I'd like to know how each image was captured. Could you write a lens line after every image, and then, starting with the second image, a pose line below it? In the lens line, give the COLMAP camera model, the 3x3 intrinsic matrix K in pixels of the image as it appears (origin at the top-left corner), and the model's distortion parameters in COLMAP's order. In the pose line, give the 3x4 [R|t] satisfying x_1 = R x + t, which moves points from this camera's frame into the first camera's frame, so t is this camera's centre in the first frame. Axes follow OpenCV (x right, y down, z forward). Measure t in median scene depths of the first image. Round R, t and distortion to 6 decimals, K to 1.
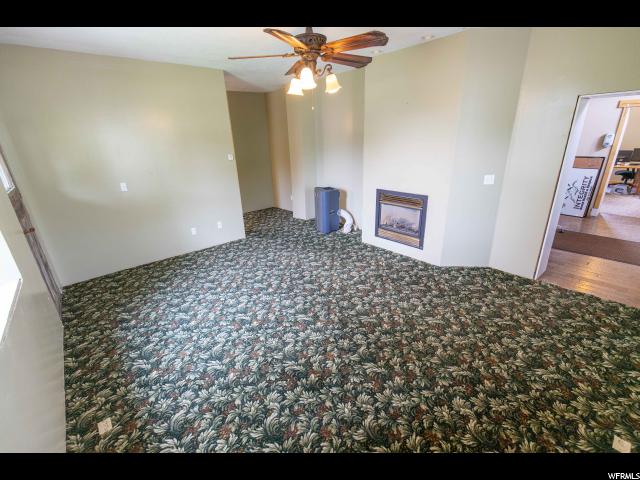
lens RADIAL K [[305.8, 0, 320.0], [0, 305.8, 240.0], [0, 0, 1]] dist [0.001783, -0.000666]
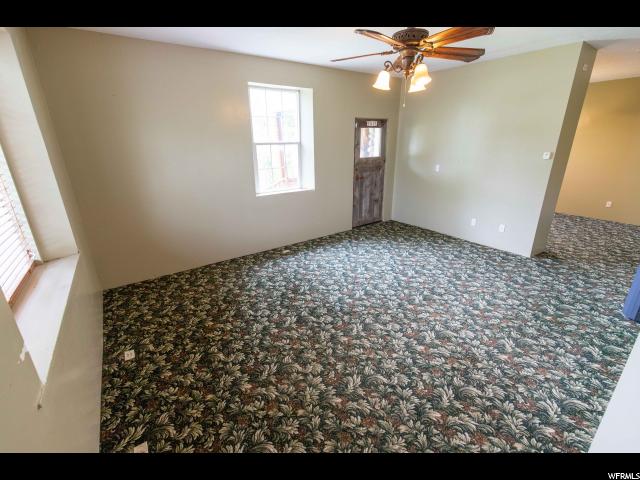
lens RADIAL K [[288.7, 0, 320.0], [0, 288.7, 240.0], [0, 0, 1]] dist [0.001610, -0.000420]
pose [[-0.124118, 0.368983, -0.921112, 0.765737], [-0.306986, 0.868468, 0.389260, -0.261752], [0.943586, 0.331082, 0.005480, 0.656045]]
